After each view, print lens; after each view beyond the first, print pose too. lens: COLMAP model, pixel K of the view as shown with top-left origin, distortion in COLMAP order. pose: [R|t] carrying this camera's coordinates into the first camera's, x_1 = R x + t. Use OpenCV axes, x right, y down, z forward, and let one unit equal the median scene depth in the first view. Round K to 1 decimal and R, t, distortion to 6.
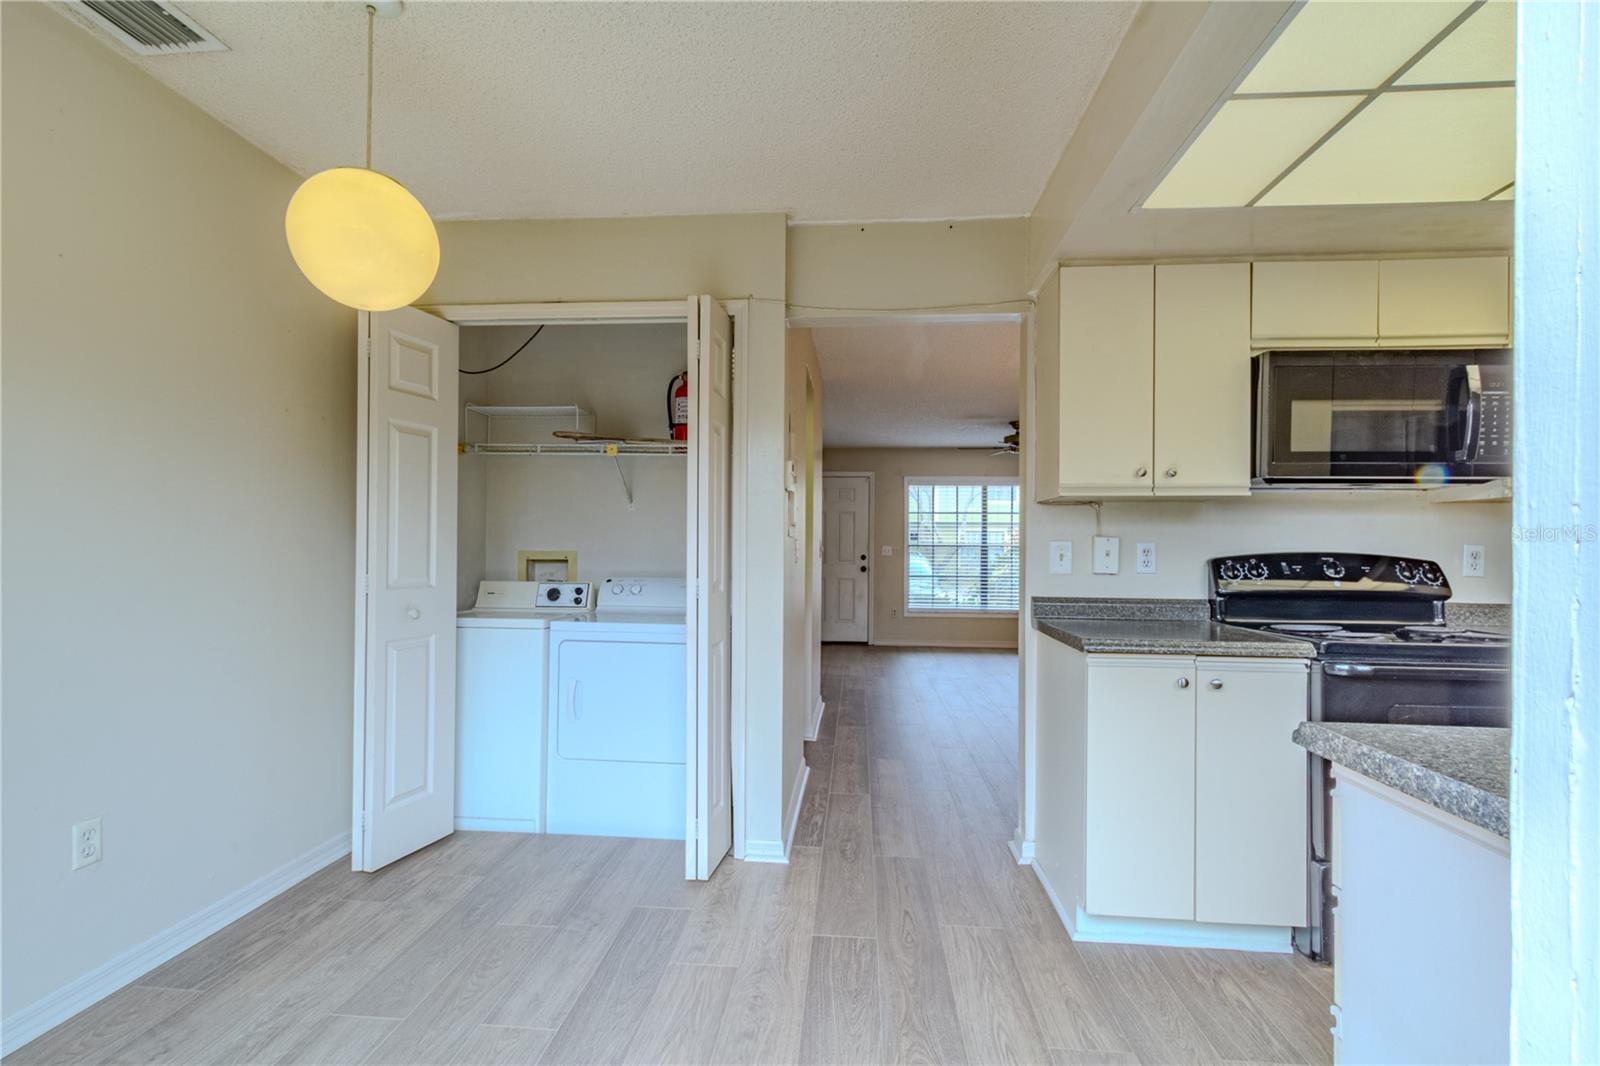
lens RADIAL K [[732.1, 0, 805.7], [0, 732.1, 543.0], [0, 0, 1]] dist [-0.001543, -0.000928]
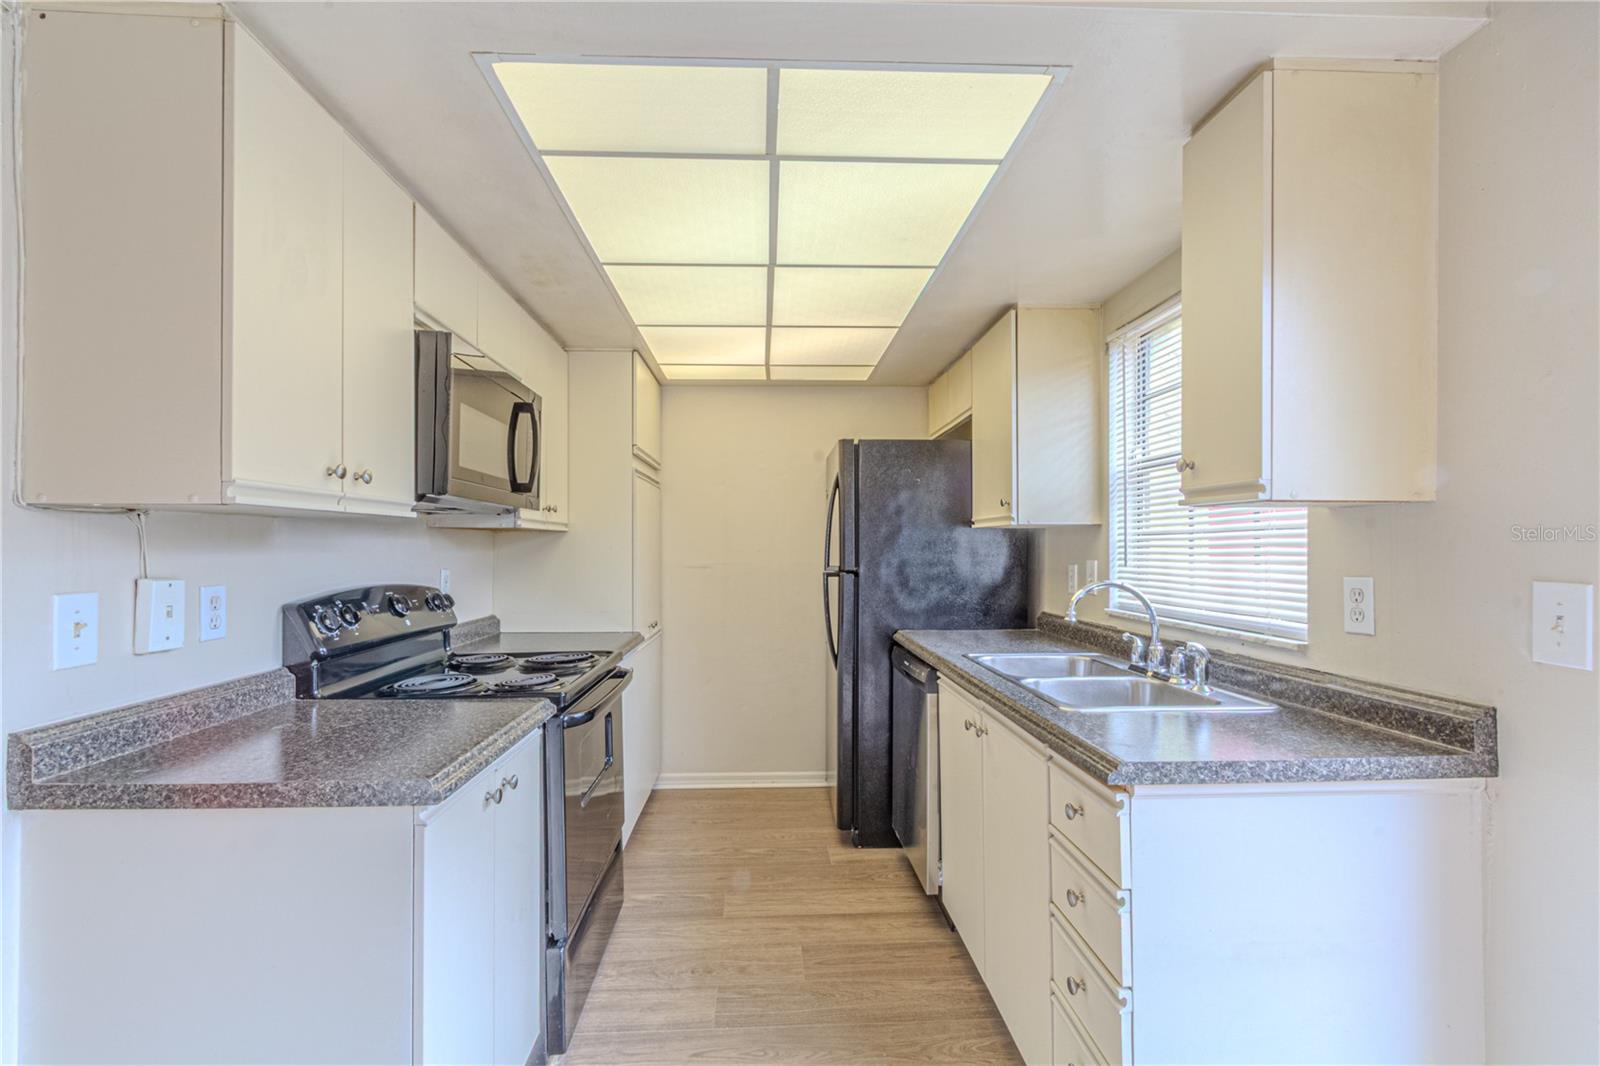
lens RADIAL K [[732.1, 0, 799.6], [0, 732.1, 539.0], [0, 0, 1]] dist [-0.001543, -0.000928]
pose [[-0.116044, 0.008102, 0.993211, -0.169543], [-0.005910, 0.999943, -0.008847, -0.038891], [-0.993226, -0.006897, -0.115990, 0.696094]]
